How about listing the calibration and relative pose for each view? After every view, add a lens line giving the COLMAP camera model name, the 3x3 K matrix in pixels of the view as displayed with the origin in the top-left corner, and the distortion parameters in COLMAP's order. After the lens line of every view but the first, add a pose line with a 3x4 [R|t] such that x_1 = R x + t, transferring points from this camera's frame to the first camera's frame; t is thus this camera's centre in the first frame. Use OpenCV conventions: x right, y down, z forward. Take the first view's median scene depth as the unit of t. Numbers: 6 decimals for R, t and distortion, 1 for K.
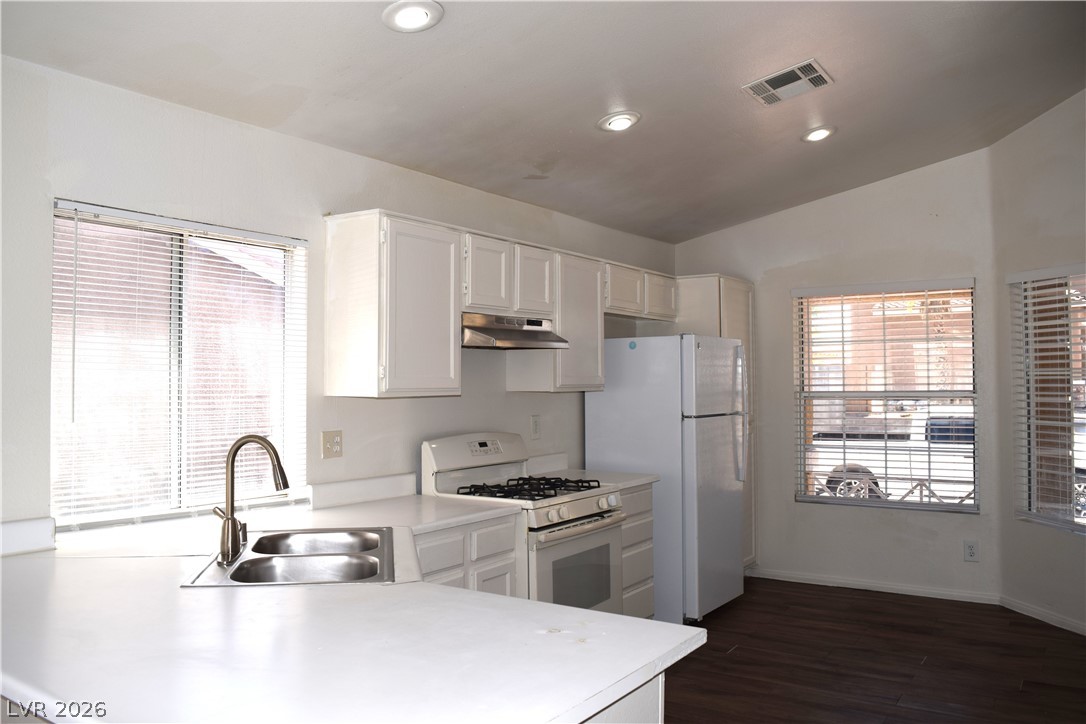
lens RADIAL K [[854.0, 0, 540.5], [0, 854.0, 353.8], [0, 0, 1]] dist [-0.095565, 0.023313]
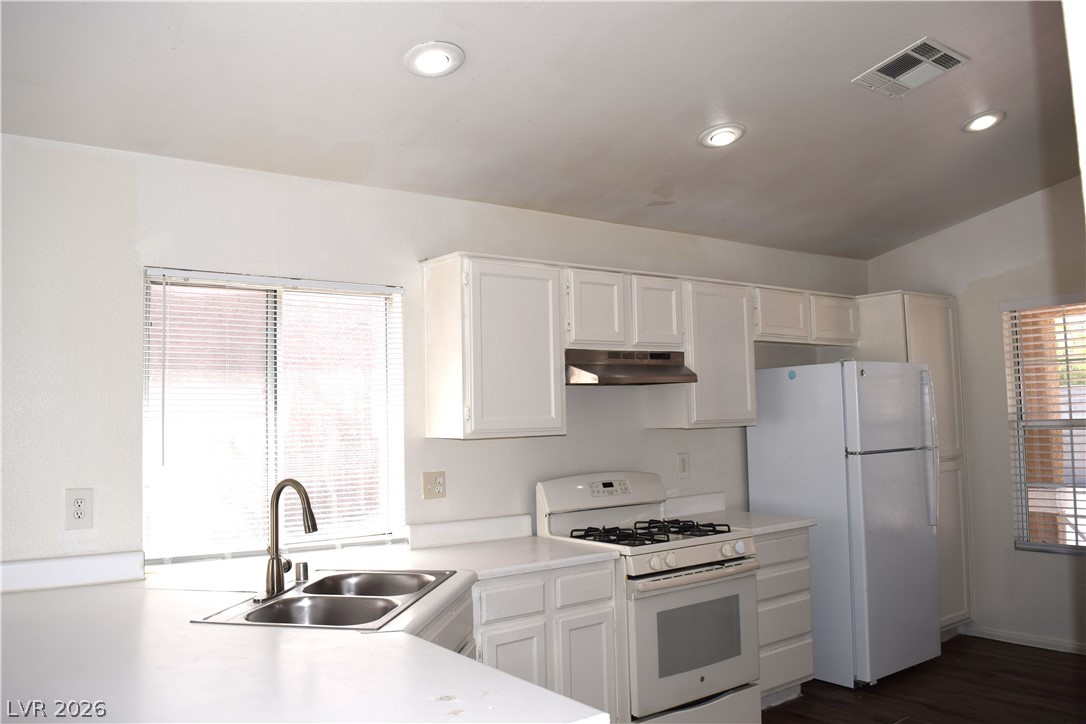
lens RADIAL K [[854.0, 0, 540.5], [0, 854.0, 353.8], [0, 0, 1]] dist [-0.095565, 0.023313]
pose [[0.943510, -0.042523, -0.328605, 0.194820], [0.030368, 0.998654, -0.042036, -0.003385], [0.329950, 0.029682, 0.943532, 0.069083]]
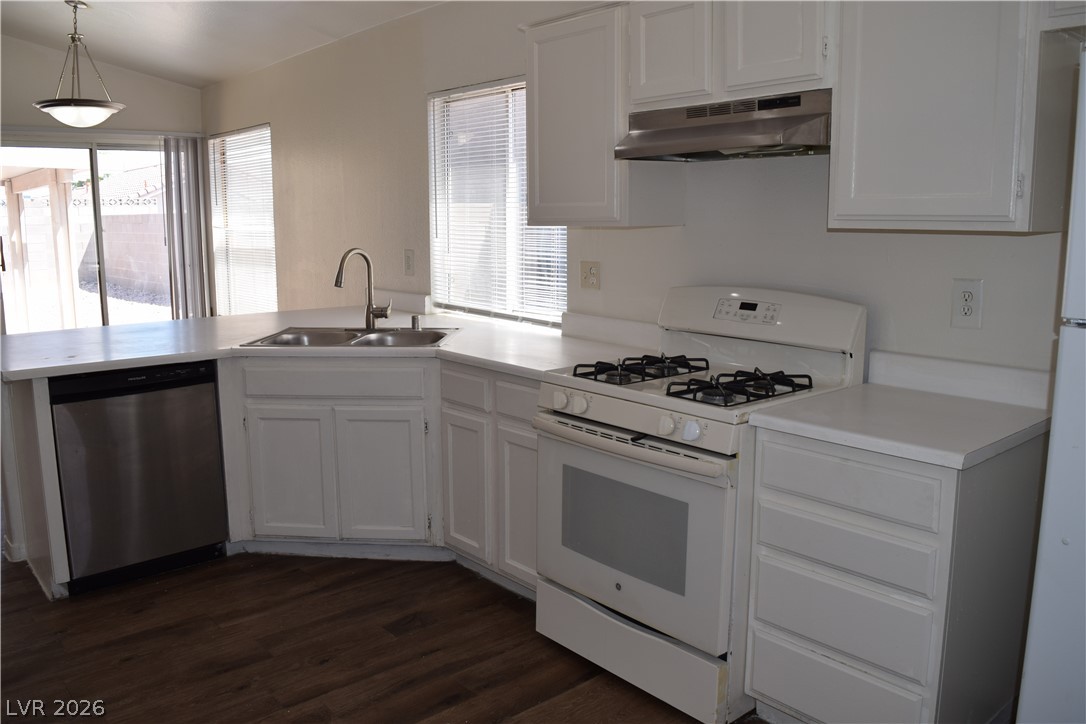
lens RADIAL K [[854.0, 0, 540.5], [0, 854.0, 353.8], [0, 0, 1]] dist [-0.095565, 0.023313]
pose [[-0.261812, 0.155666, -0.952482, 0.636806], [0.032281, 0.987767, 0.152560, 0.040493], [0.964579, 0.009195, -0.263635, 1.085062]]
